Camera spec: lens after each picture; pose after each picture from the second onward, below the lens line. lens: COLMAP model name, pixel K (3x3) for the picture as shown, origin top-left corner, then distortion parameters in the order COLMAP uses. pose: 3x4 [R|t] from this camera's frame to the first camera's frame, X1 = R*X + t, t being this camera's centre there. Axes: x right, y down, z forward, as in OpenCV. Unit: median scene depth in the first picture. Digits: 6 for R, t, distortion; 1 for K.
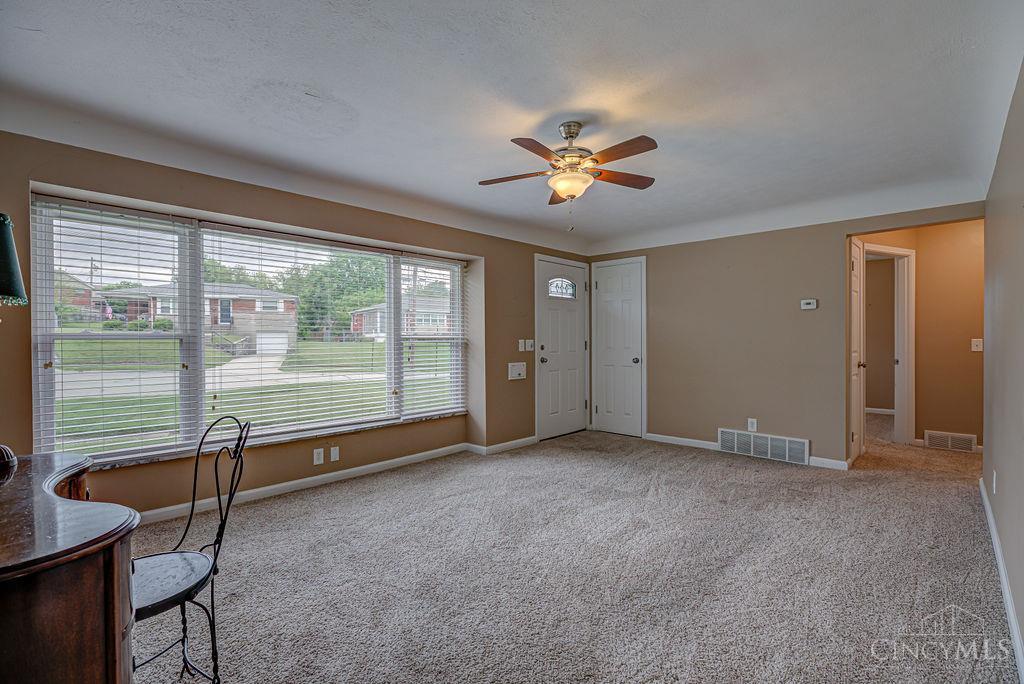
lens RADIAL K [[473.3, 0, 506.5], [0, 473.3, 342.7], [0, 0, 1]] dist [-0.006807, -0.000475]
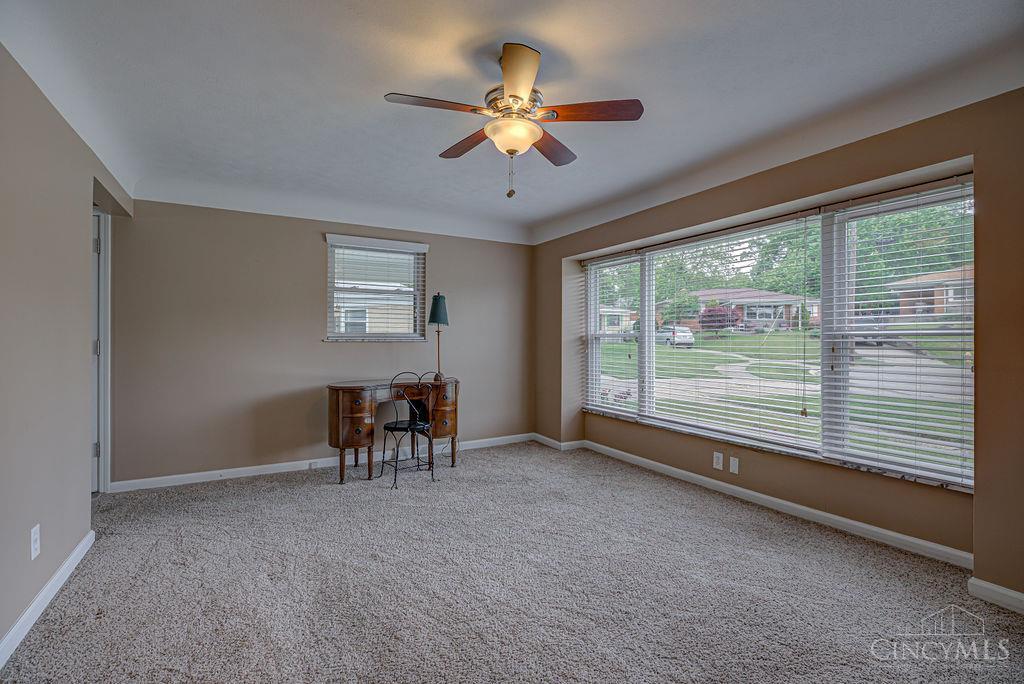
lens RADIAL K [[473.3, 0, 505.0], [0, 473.3, 343.2], [0, 0, 1]] dist [-0.006807, -0.000475]
pose [[-0.302594, -0.009030, -0.953077, 0.530344], [-0.037074, 0.999310, 0.002303, 0.015725], [0.952398, 0.036031, -0.302720, 0.725057]]
